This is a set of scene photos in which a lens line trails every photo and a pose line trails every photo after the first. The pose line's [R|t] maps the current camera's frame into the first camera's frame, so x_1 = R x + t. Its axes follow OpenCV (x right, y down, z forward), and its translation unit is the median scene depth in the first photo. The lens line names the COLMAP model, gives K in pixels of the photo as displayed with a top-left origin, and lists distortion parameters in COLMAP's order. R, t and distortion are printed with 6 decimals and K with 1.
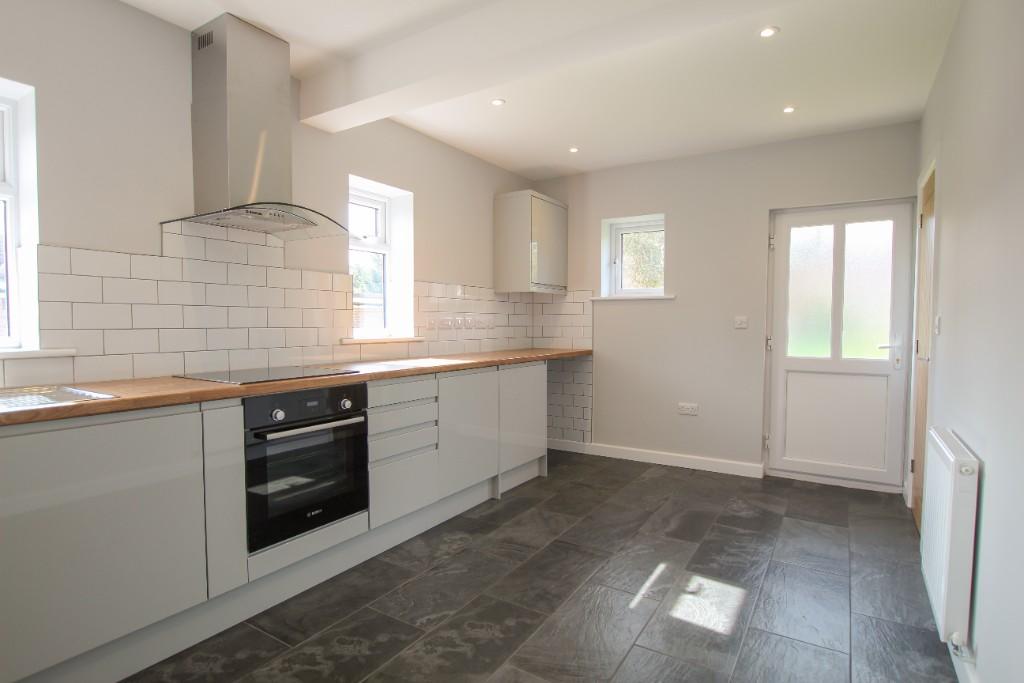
lens RADIAL K [[532.0, 0, 512.0], [0, 532.0, 341.5], [0, 0, 1]] dist [-0.002443, -0.000621]
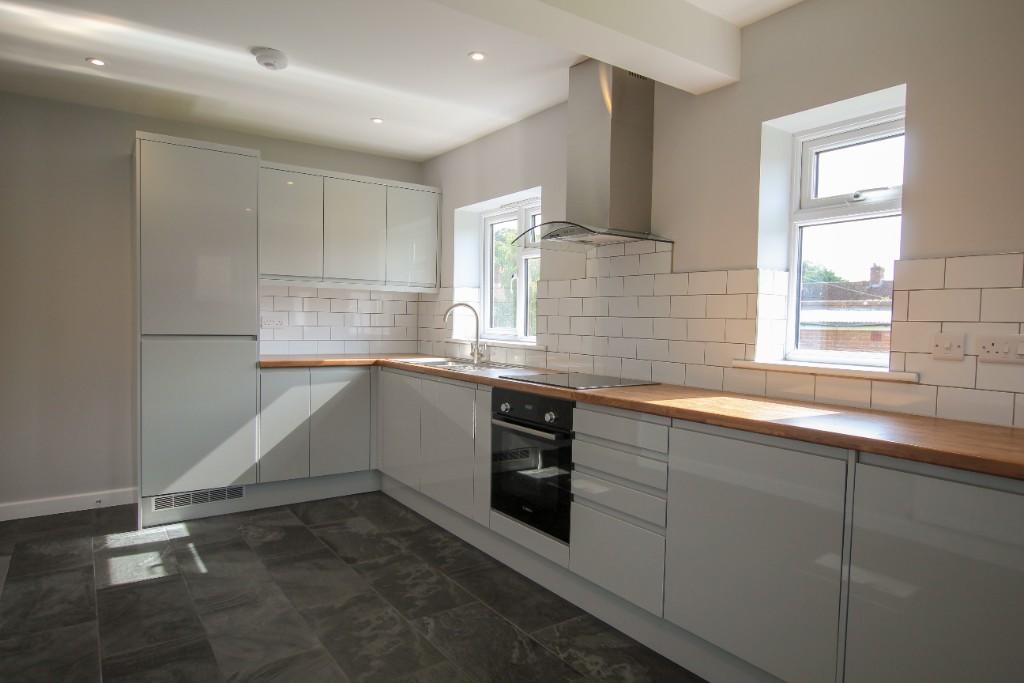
lens RADIAL K [[617.7, 0, 512.0], [0, 617.7, 341.5], [0, 0, 1]] dist [0.000533, 0.001085]
pose [[-0.379003, 0.023071, -0.925108, 0.744275], [-0.053479, 0.997472, 0.046785, -0.067620], [0.923849, 0.067205, -0.376812, 1.346474]]
